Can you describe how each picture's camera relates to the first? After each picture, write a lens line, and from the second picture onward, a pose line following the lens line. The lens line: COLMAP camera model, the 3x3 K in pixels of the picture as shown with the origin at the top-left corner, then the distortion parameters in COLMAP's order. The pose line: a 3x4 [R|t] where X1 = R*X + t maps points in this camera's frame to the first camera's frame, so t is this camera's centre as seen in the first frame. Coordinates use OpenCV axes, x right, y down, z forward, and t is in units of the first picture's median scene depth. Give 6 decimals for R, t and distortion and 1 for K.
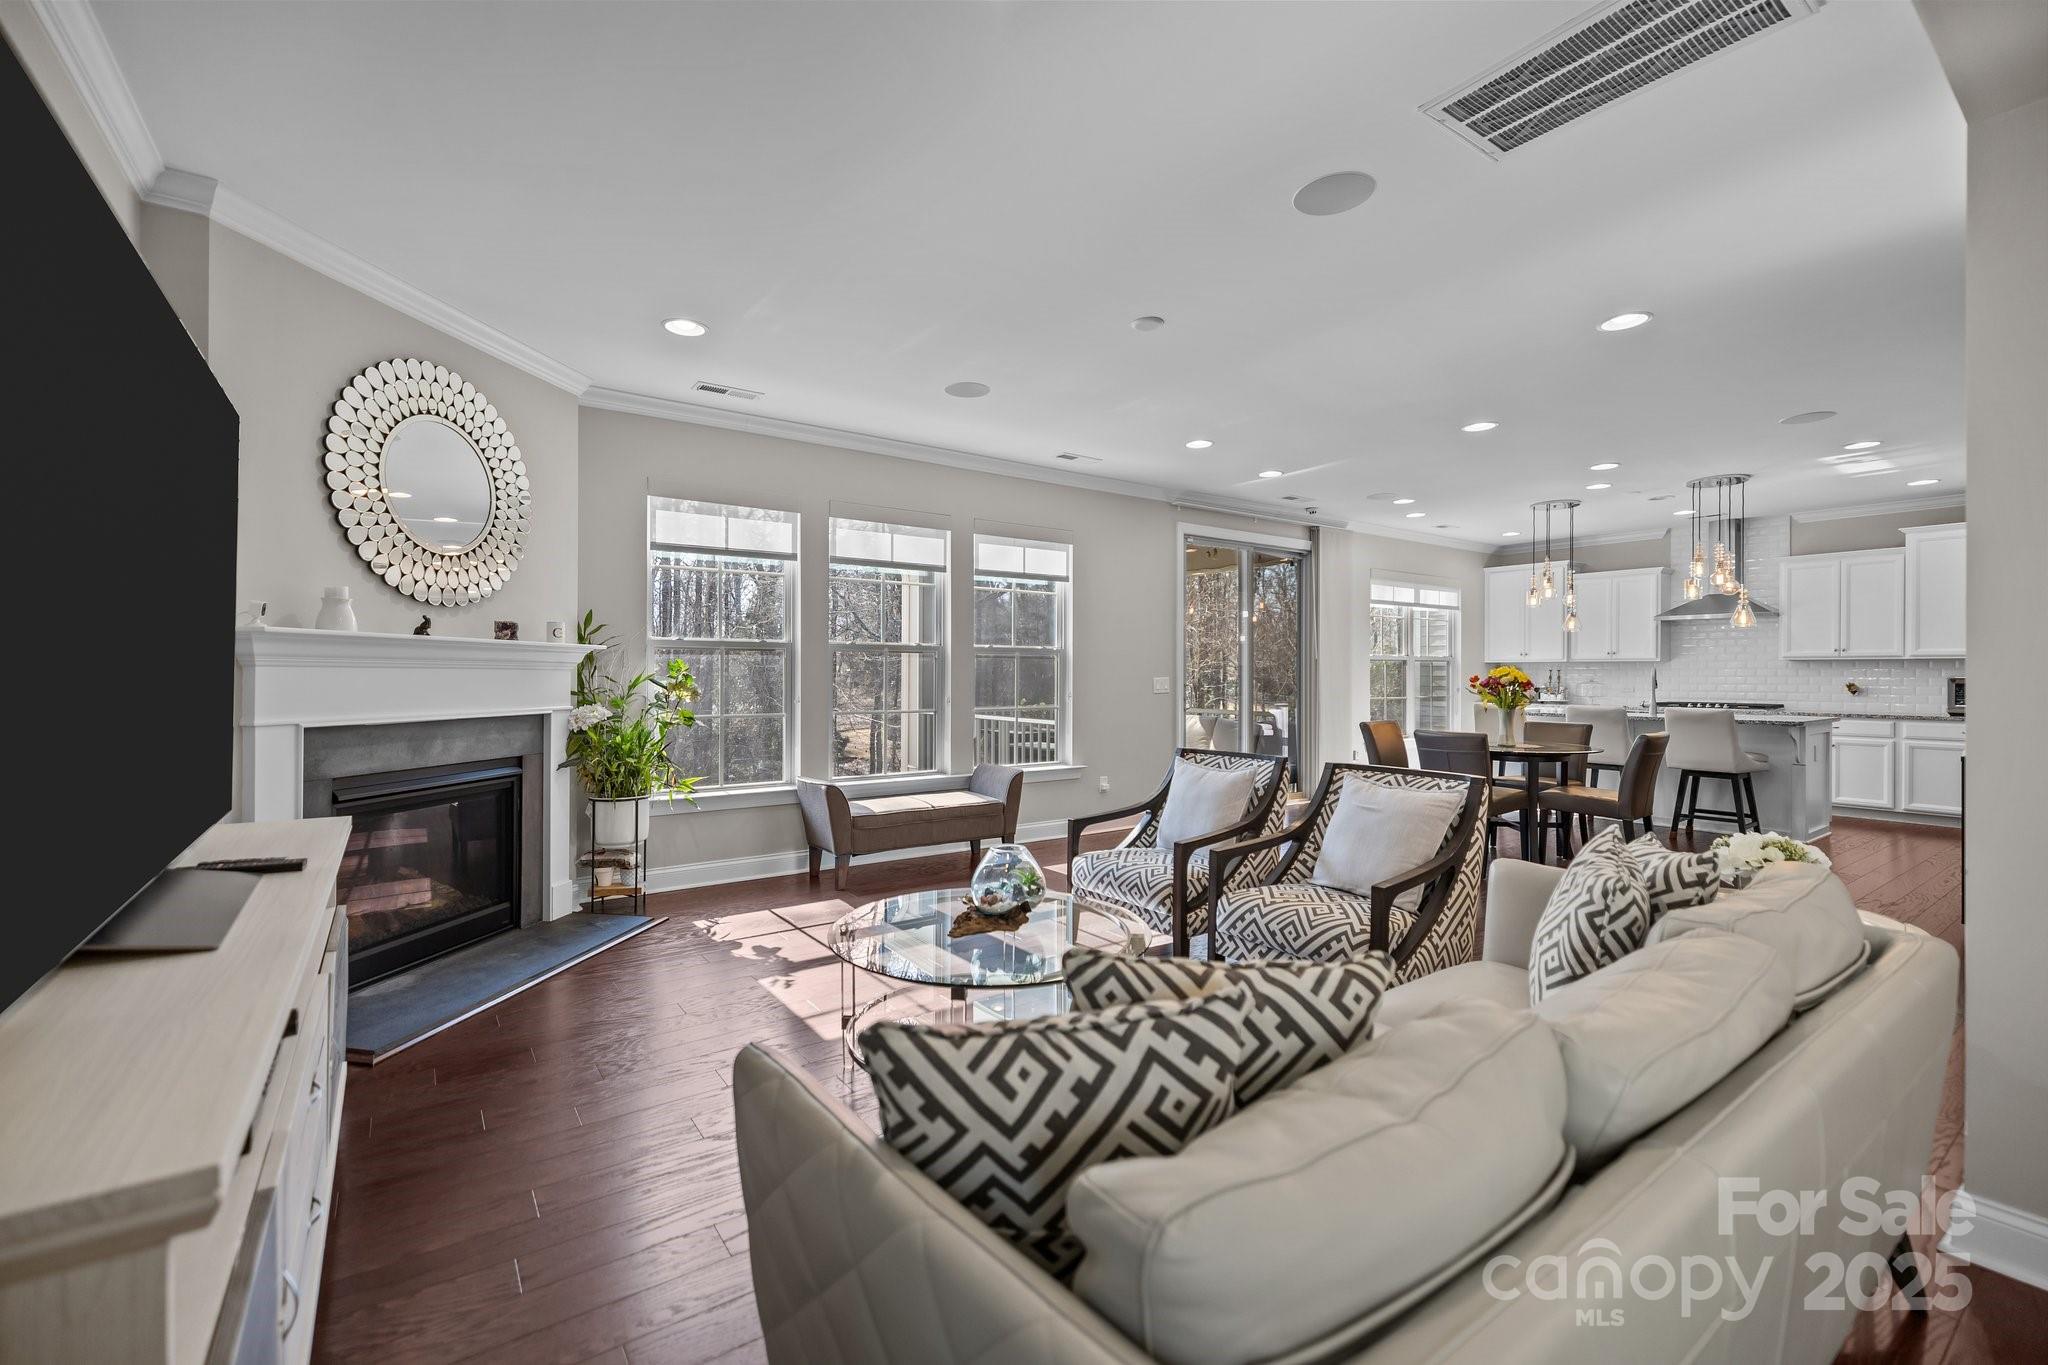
lens RADIAL K [[872.4, 0, 1015.1], [0, 872.4, 677.2], [0, 0, 1]] dist [0.003933, 0.001588]
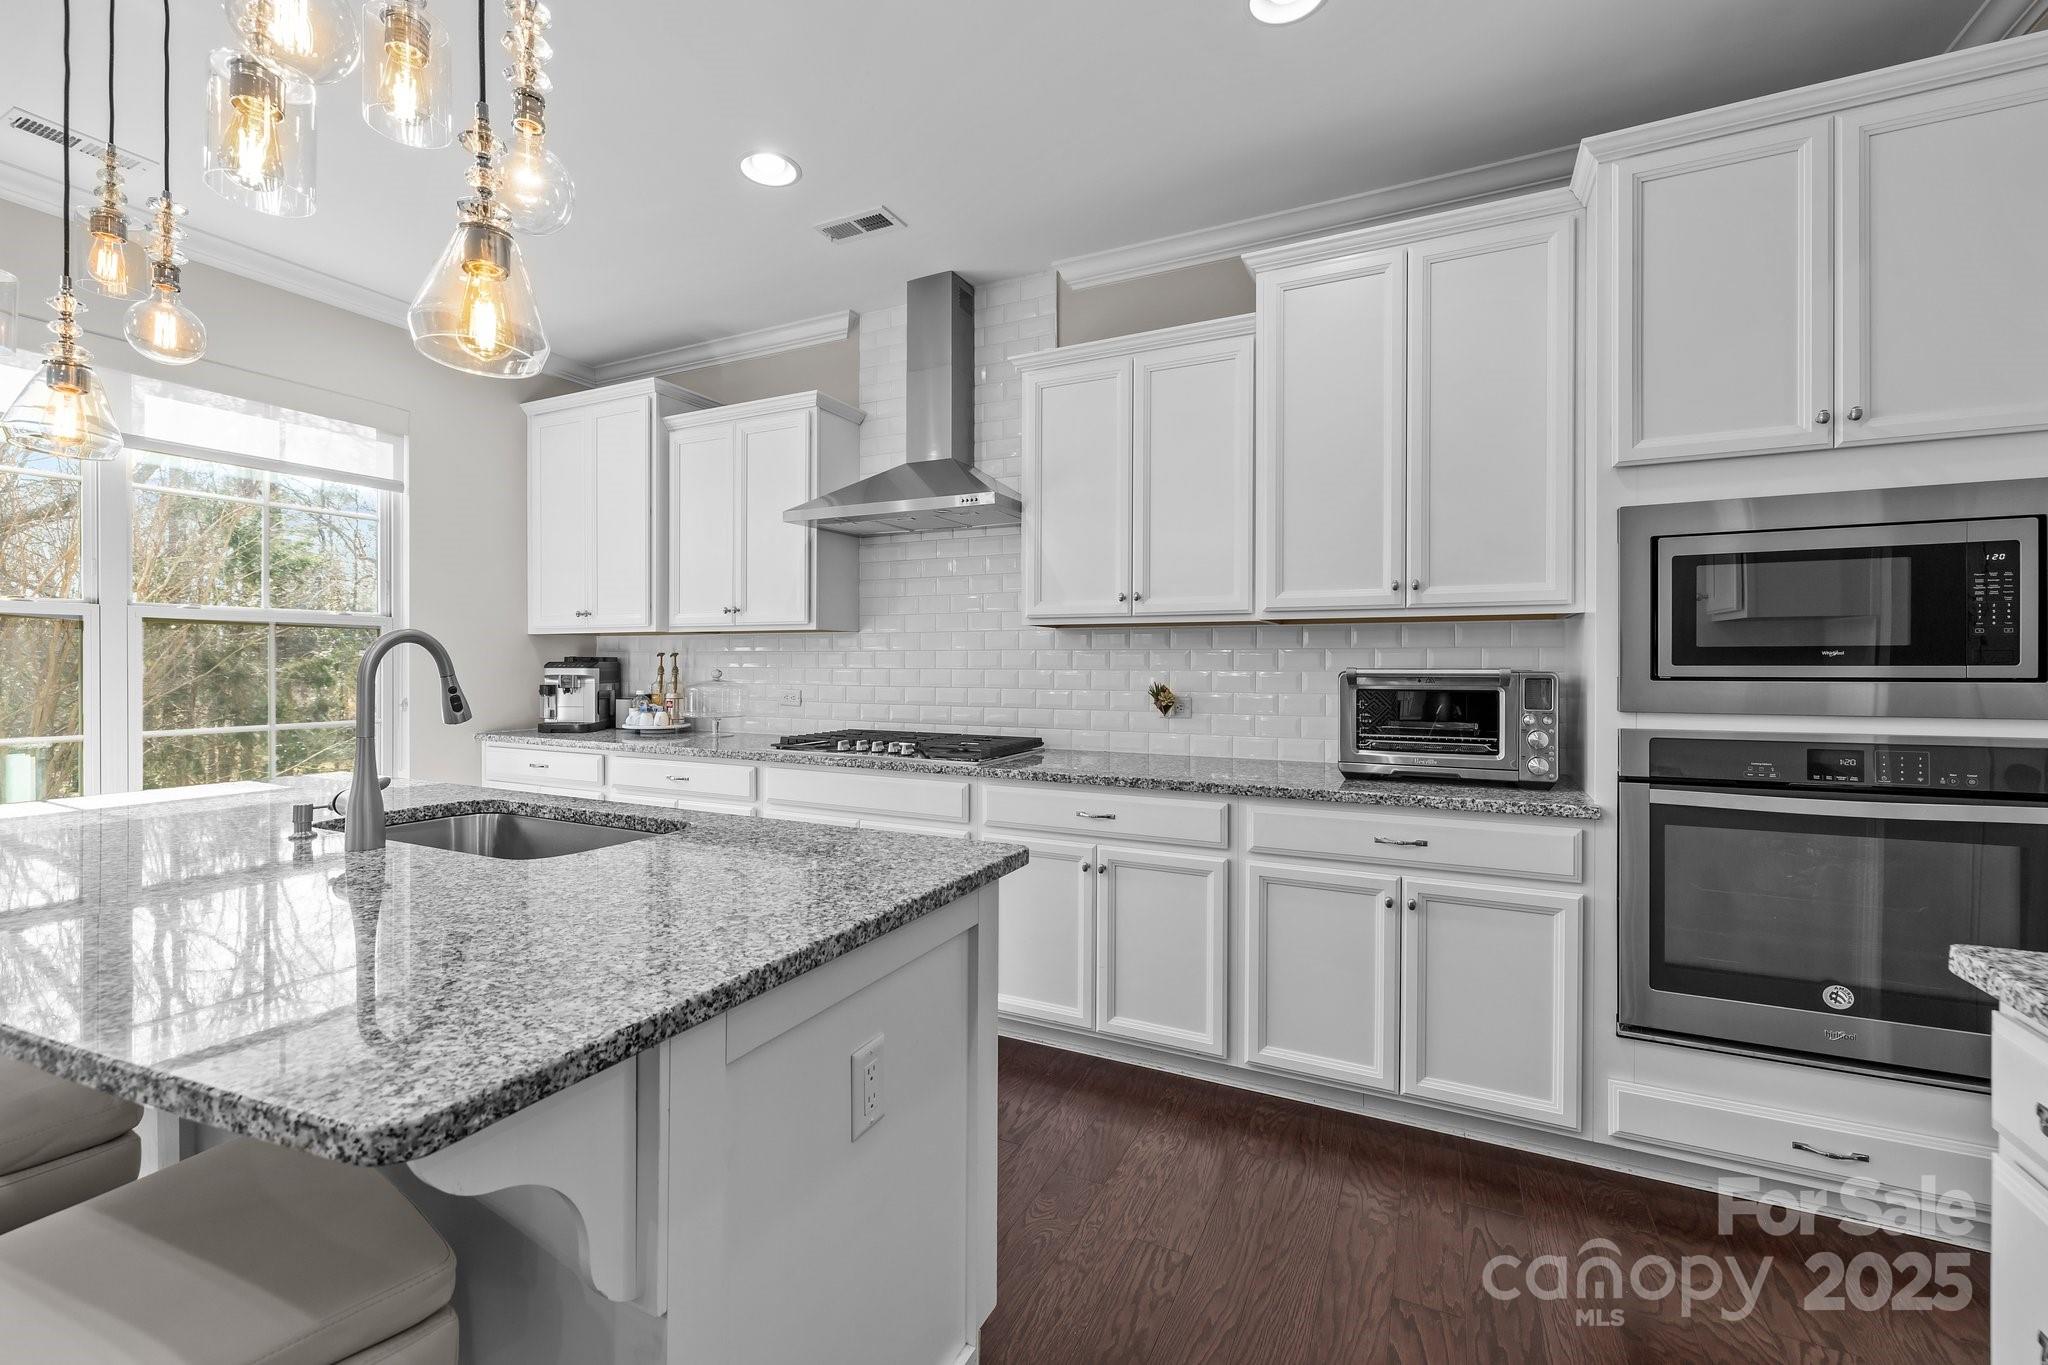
lens RADIAL K [[872.4, 0, 1013.2], [0, 872.4, 672.3], [0, 0, 1]] dist [0.003933, 0.001588]
pose [[0.883776, -0.002620, 0.467903, 0.738480], [-0.000677, 0.999976, 0.006877, -0.001648], [-0.467910, -0.006394, 0.883753, 0.710027]]
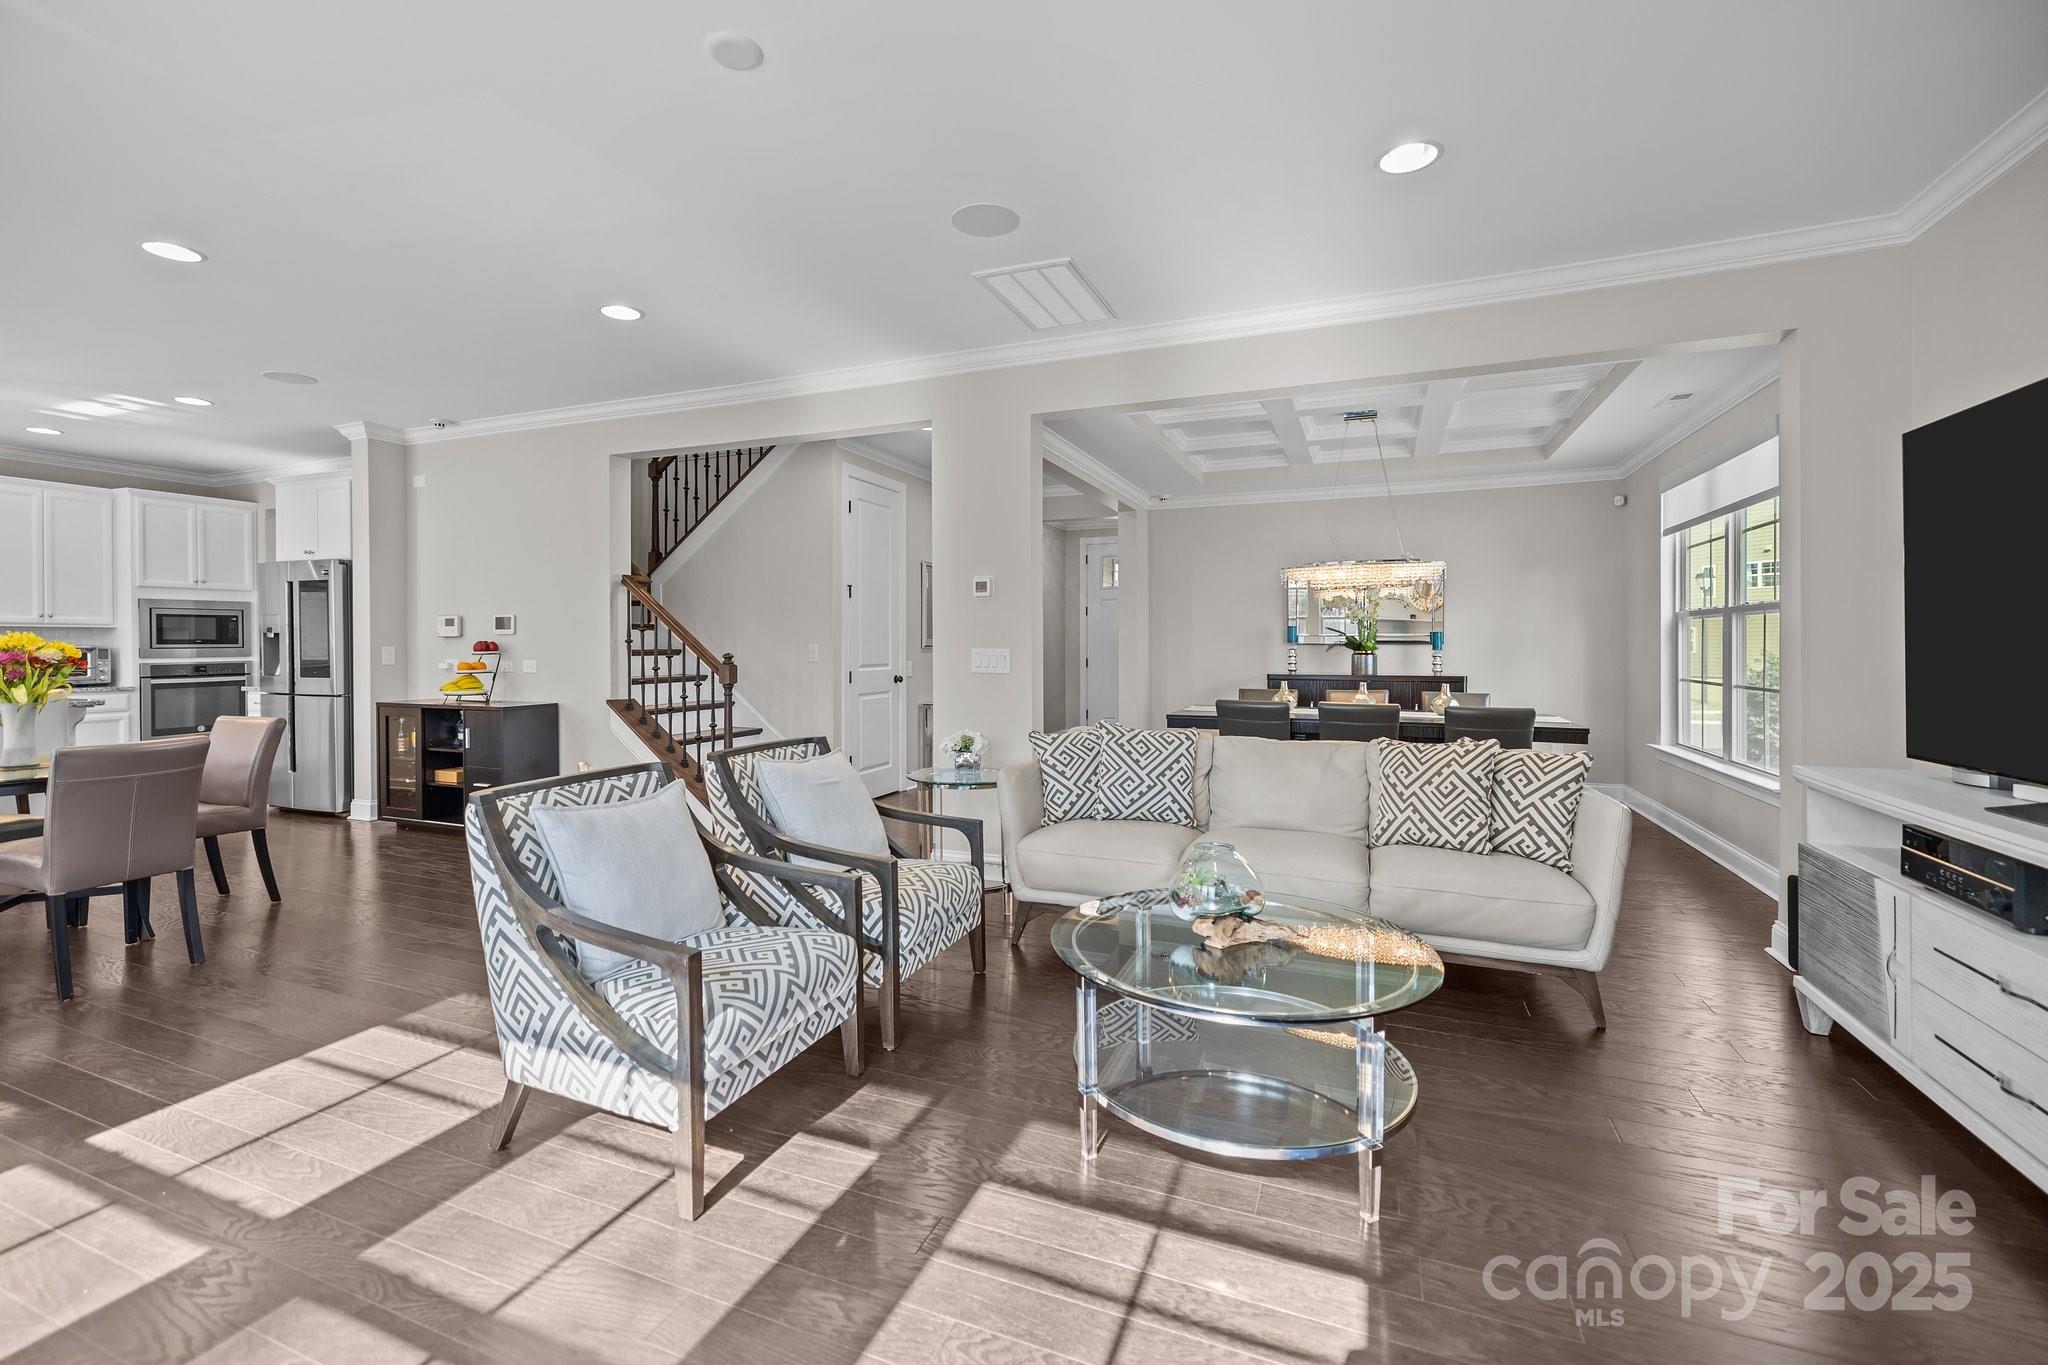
lens RADIAL K [[872.4, 0, 1009.1], [0, 872.4, 651.2], [0, 0, 1]] dist [0.003933, 0.001588]
pose [[-0.528245, -0.001850, 0.849090, -0.211387], [-0.001039, 0.999998, 0.001533, 0.002483], [-0.849092, -0.000073, -0.528246, 0.575501]]
